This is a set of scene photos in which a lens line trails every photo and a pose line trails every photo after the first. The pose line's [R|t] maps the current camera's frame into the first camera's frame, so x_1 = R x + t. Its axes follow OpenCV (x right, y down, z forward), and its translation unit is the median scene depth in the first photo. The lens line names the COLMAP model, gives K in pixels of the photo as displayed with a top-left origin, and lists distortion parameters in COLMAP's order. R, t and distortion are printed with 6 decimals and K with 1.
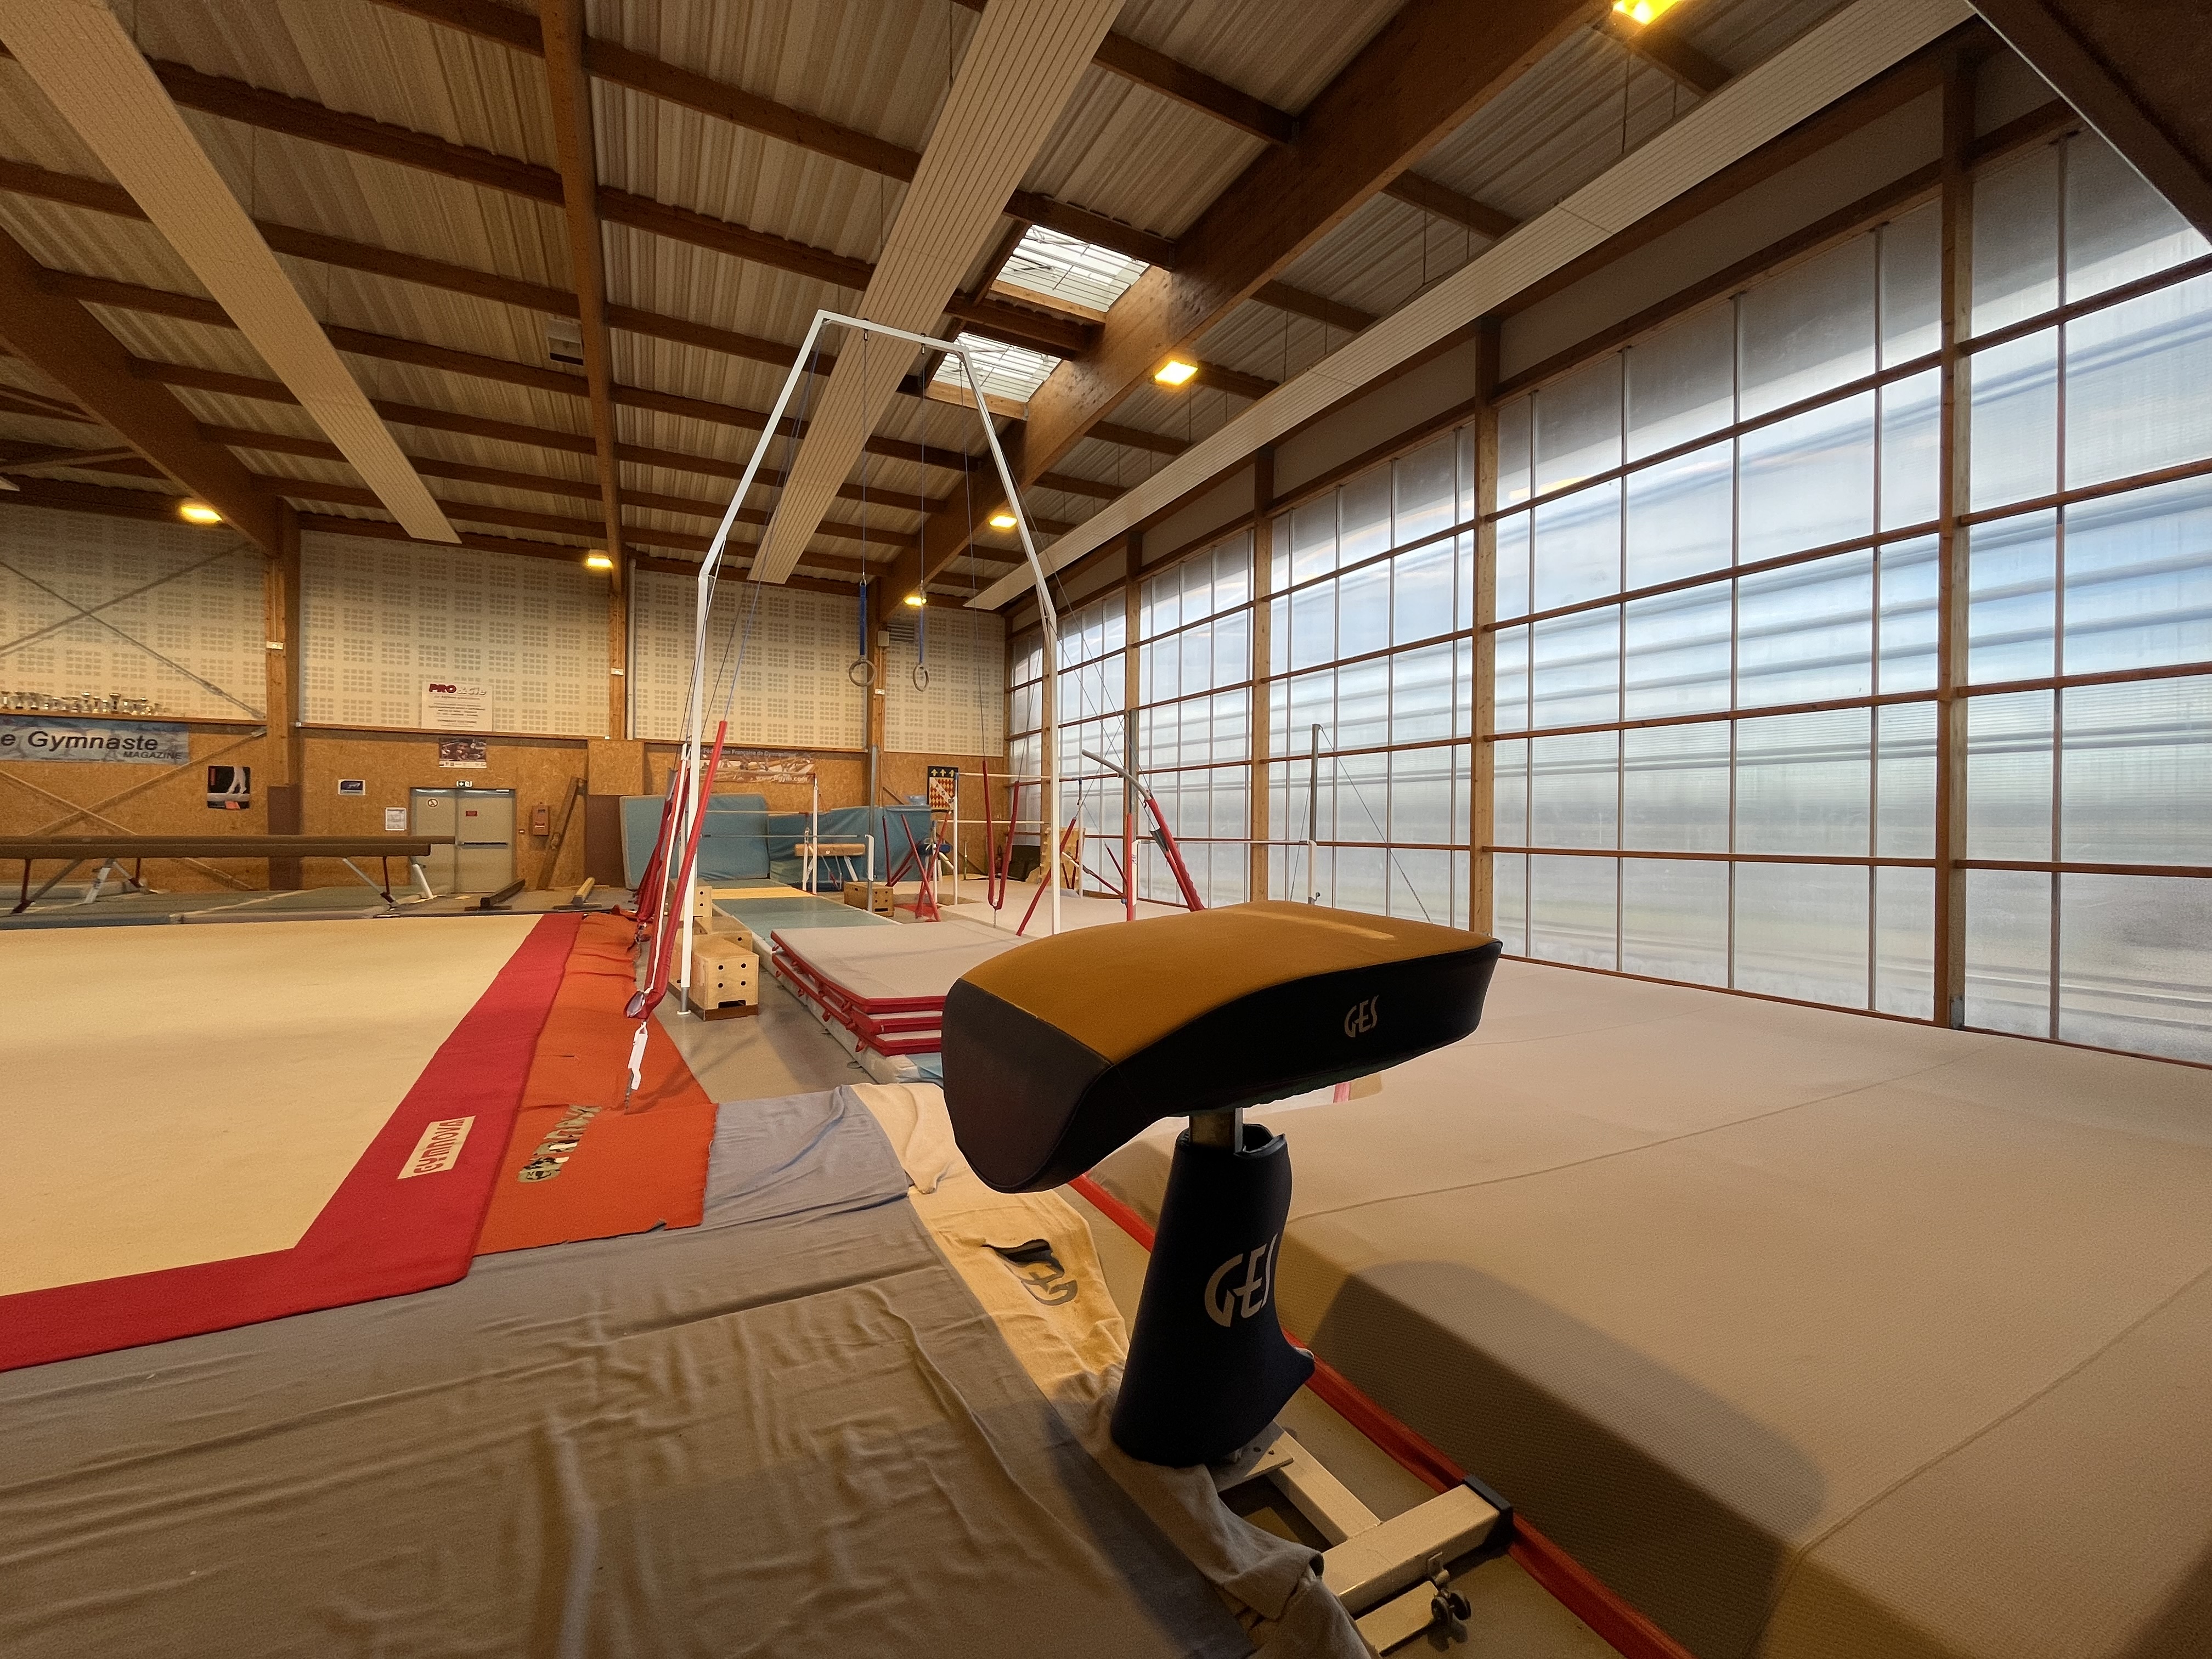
lens RADIAL K [[892.7, 0, 1106.0], [0, 892.7, 829.5], [0, 0, 1]] dist [-0.028881, -0.000114]
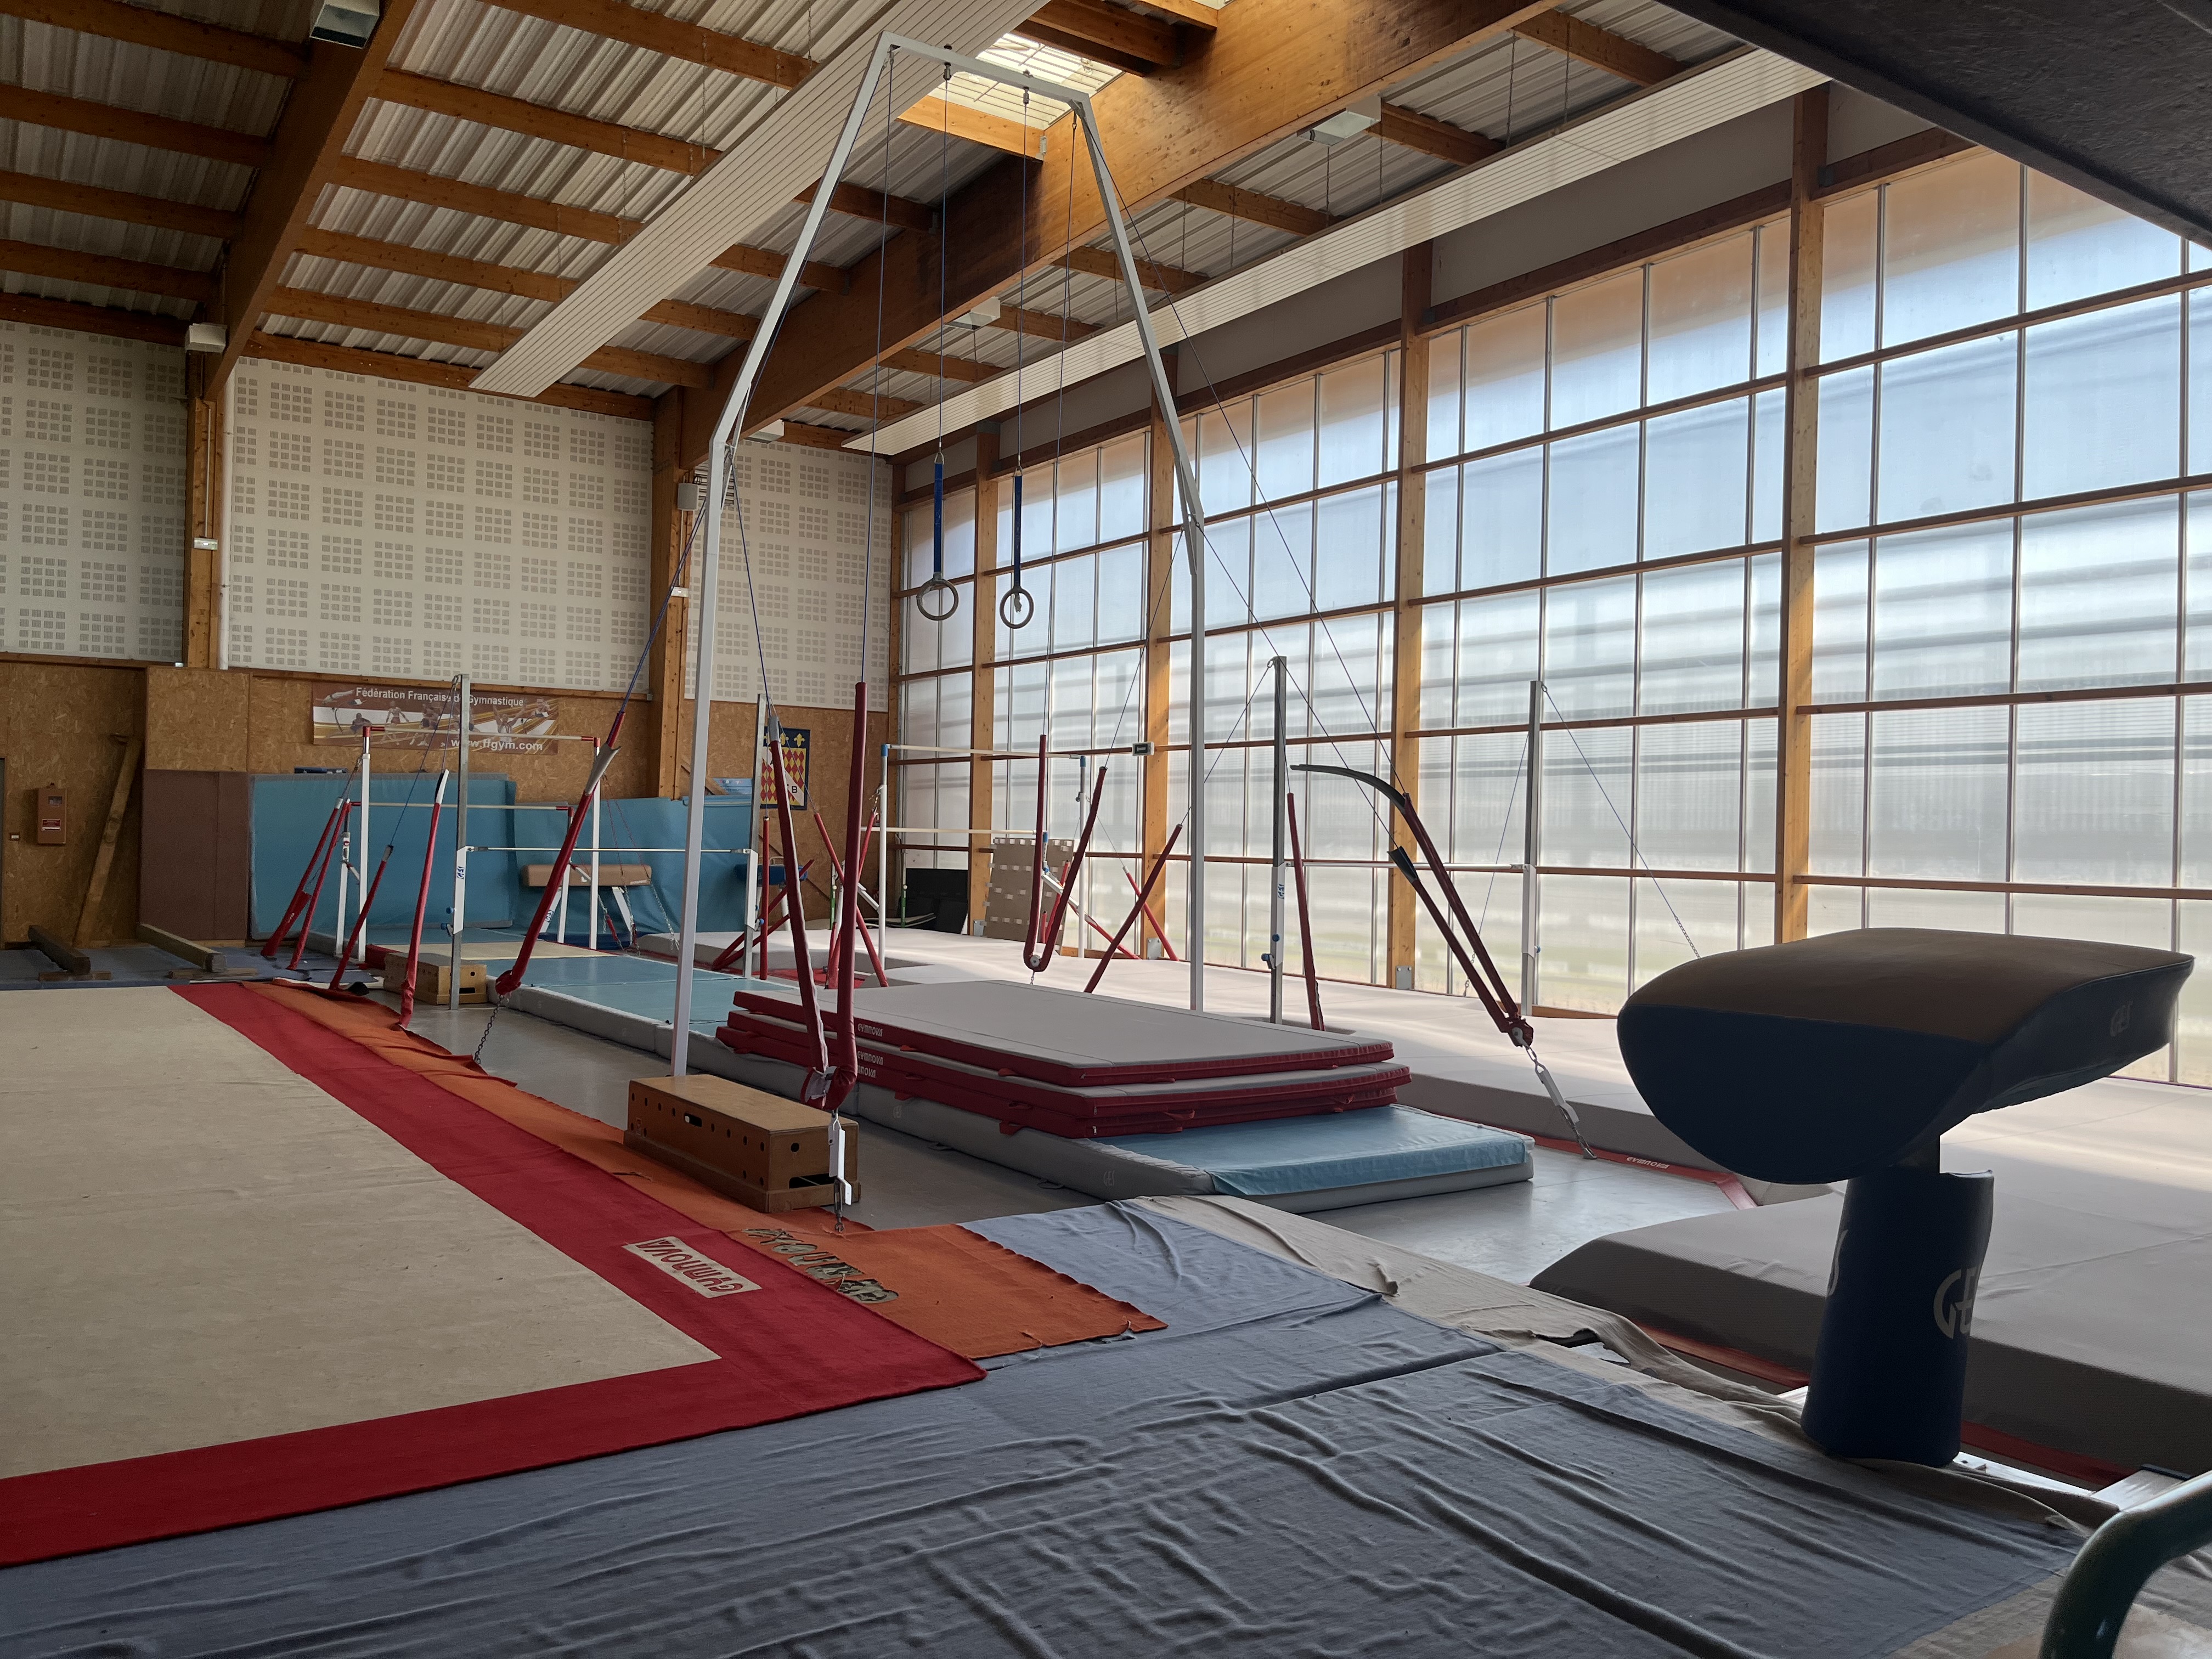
lens RADIAL K [[1690.3, 0, 1106.0], [0, 1690.3, 829.5], [0, 0, 1]] dist [-0.031563, 0.006323]
pose [[0.992791, 0.010796, 0.119368, -0.206676], [-0.009827, 0.999914, -0.008706, 0.002202], [-0.119452, 0.007470, 0.992812, -0.152519]]
